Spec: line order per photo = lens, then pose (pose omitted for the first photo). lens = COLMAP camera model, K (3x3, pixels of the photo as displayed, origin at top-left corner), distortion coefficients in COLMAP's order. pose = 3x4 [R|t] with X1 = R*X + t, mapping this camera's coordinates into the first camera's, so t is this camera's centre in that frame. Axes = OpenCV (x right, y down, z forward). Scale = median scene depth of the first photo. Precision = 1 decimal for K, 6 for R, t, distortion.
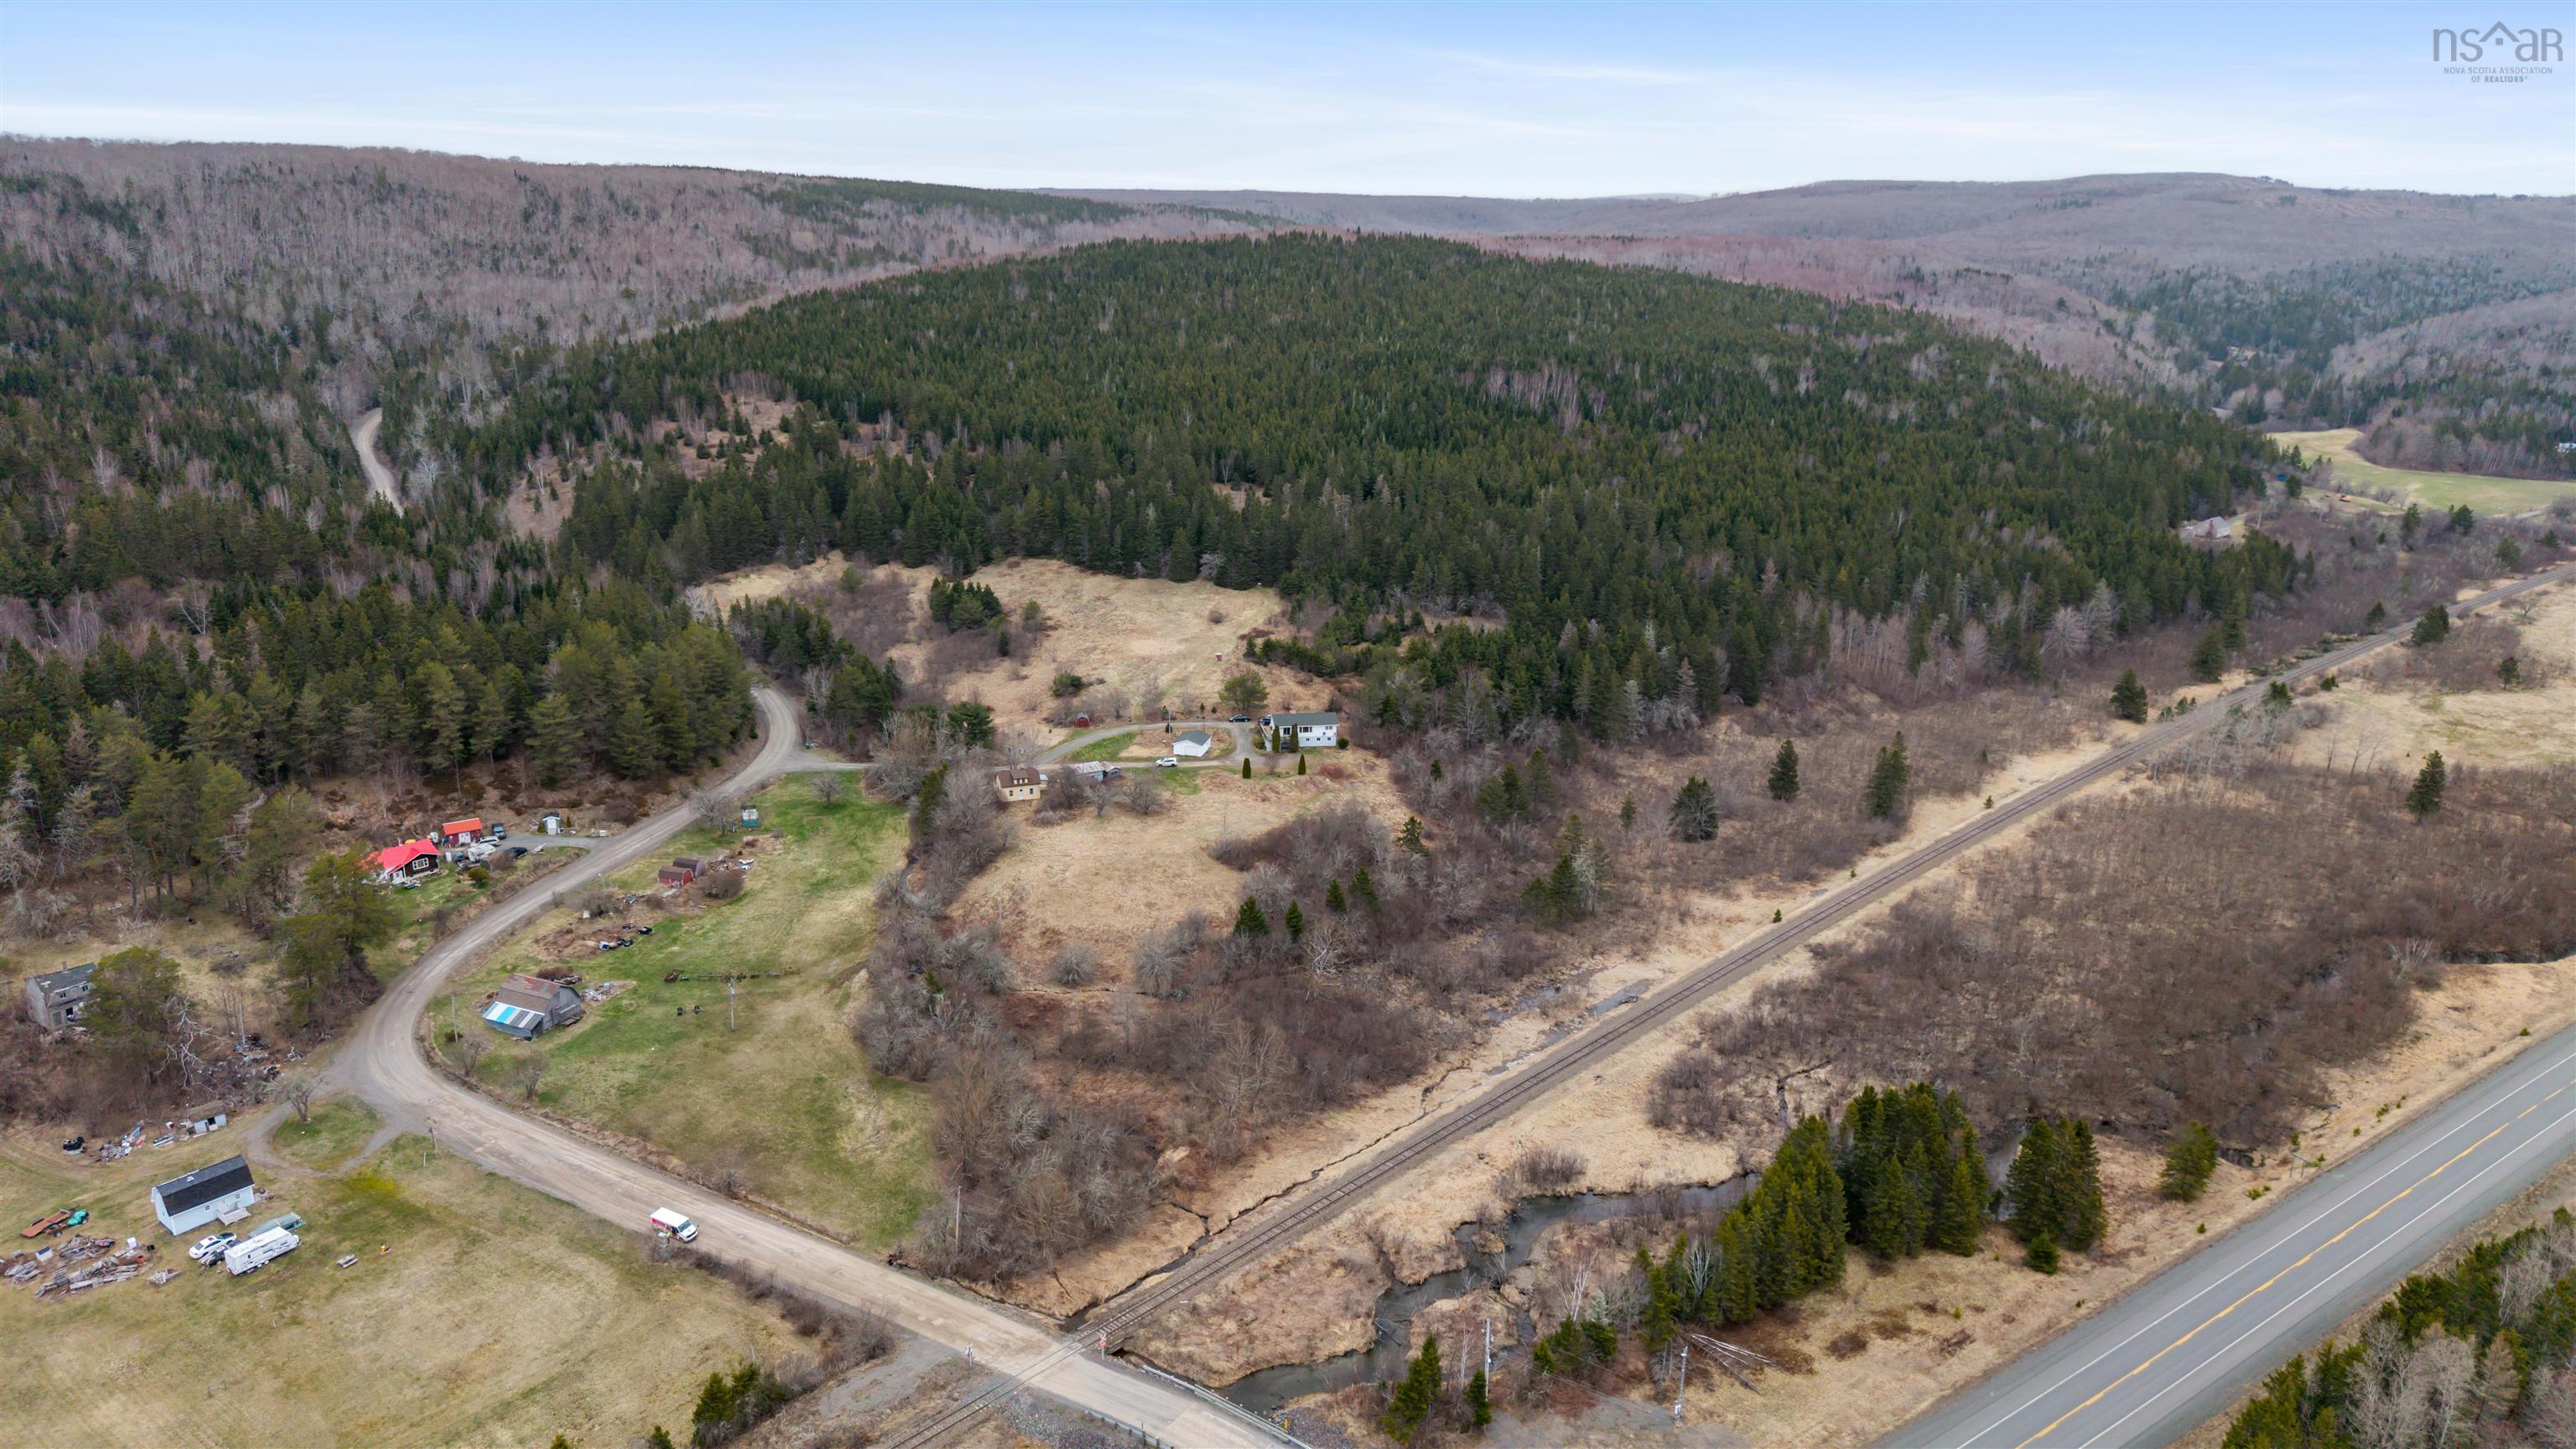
lens RADIAL K [[1708.4, 0, 1293.4], [0, 1708.4, 721.7], [0, 0, 1]] dist [0.021361, -0.014512]
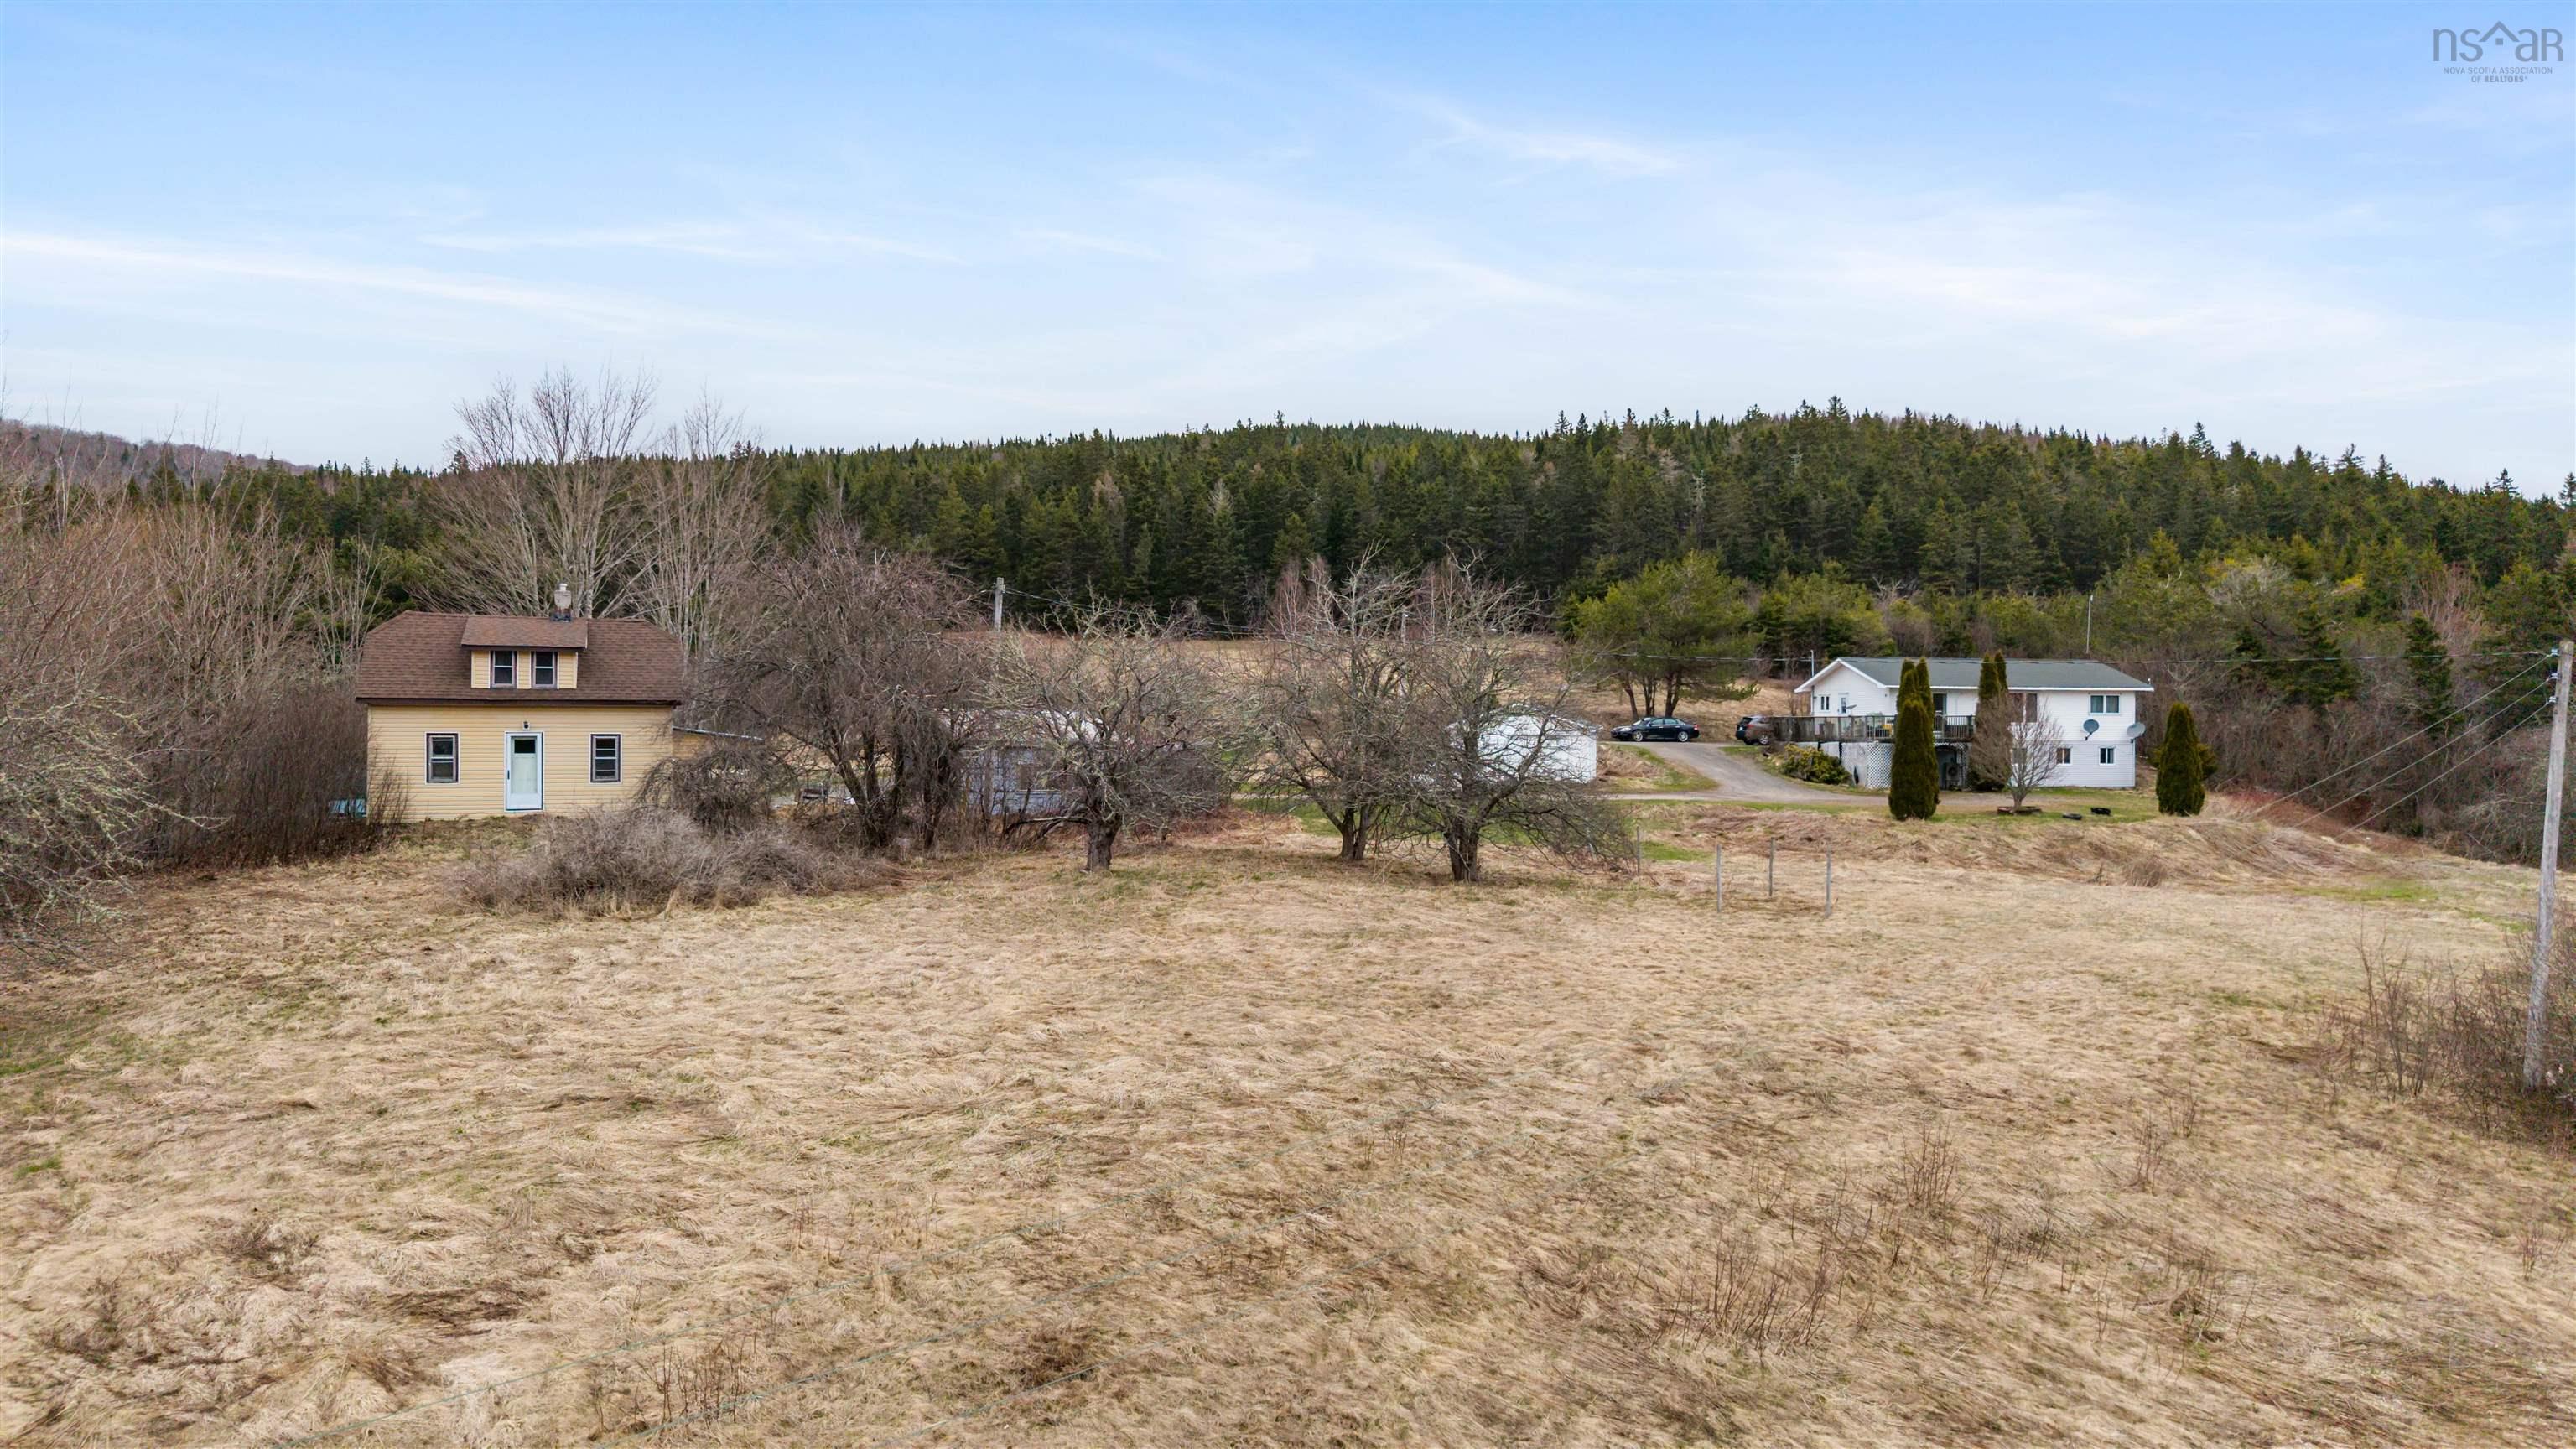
lens RADIAL K [[1708.4, 0, 1271.2], [0, 1708.4, 733.0], [0, 0, 1]] dist [0.021361, -0.014512]
pose [[0.999973, -0.005485, -0.004835, -0.103890], [0.003926, 0.960653, -0.277722, 0.082946], [0.006168, 0.277696, 0.960649, 0.905928]]
